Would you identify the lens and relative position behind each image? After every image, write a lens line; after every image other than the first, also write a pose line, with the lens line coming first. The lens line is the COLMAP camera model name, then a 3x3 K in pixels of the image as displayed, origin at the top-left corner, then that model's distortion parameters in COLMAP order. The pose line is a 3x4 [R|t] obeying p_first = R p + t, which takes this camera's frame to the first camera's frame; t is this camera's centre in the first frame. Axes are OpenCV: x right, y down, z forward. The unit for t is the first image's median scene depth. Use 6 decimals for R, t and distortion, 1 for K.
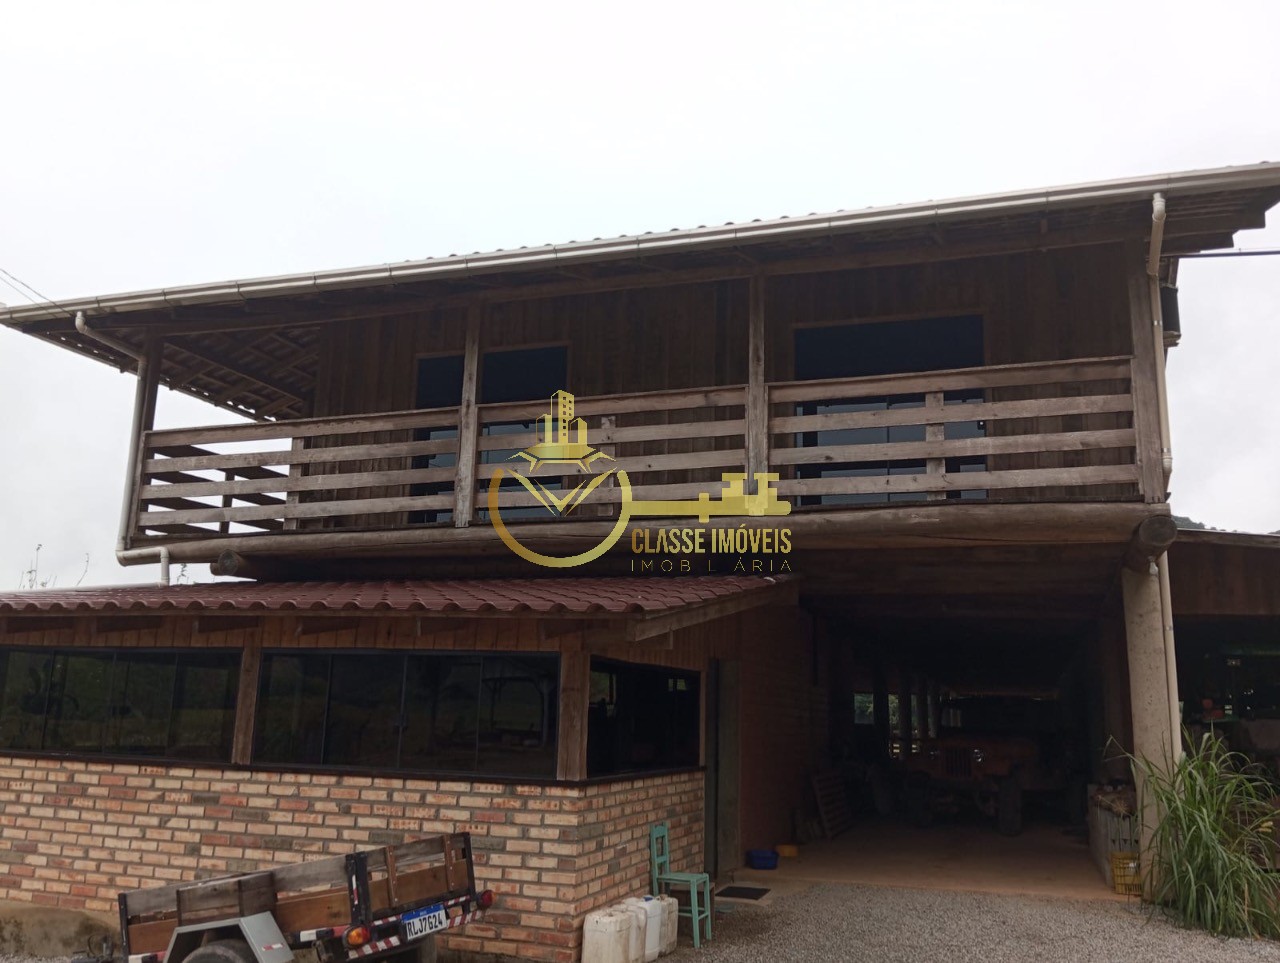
lens RADIAL K [[1101.7, 0, 636.6], [0, 1101.7, 475.4], [0, 0, 1]] dist [0.074368, -0.134536]
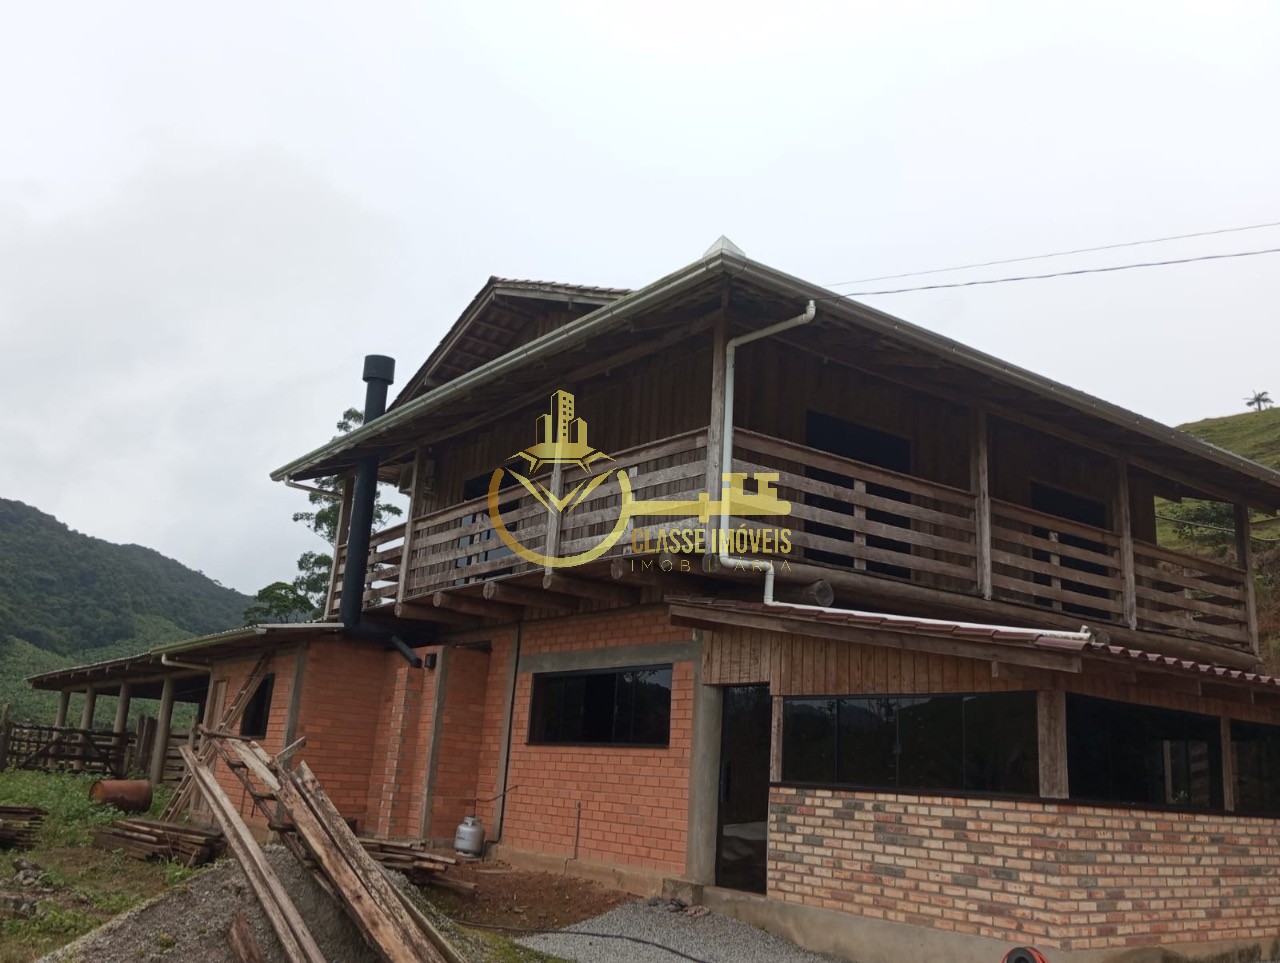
lens RADIAL K [[1101.7, 0, 639.8], [0, 1101.7, 473.4], [0, 0, 1]] dist [0.074368, -0.134536]
pose [[0.580821, 0.220496, 0.783600, -1.716857], [-0.216459, 0.969795, -0.112444, 0.166760], [-0.784724, -0.104307, 0.611006, 0.755818]]
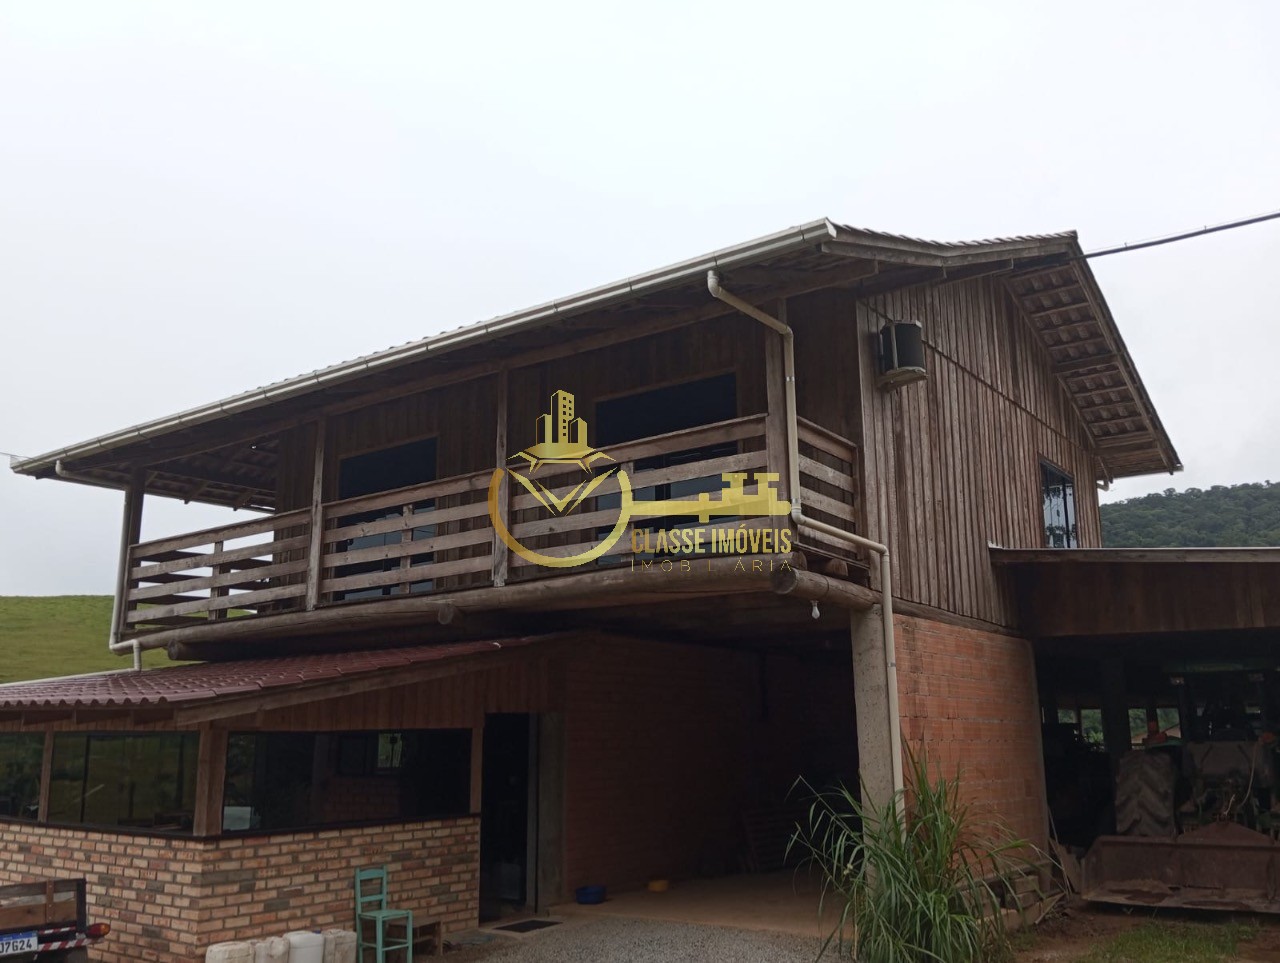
lens RADIAL K [[1101.7, 0, 639.5], [0, 1101.7, 475.8], [0, 0, 1]] dist [0.074368, -0.134536]
pose [[0.951498, -0.104579, -0.289337, 0.689279], [0.099433, 0.994514, -0.032471, -0.029499], [0.291145, 0.002127, 0.956677, -0.037552]]
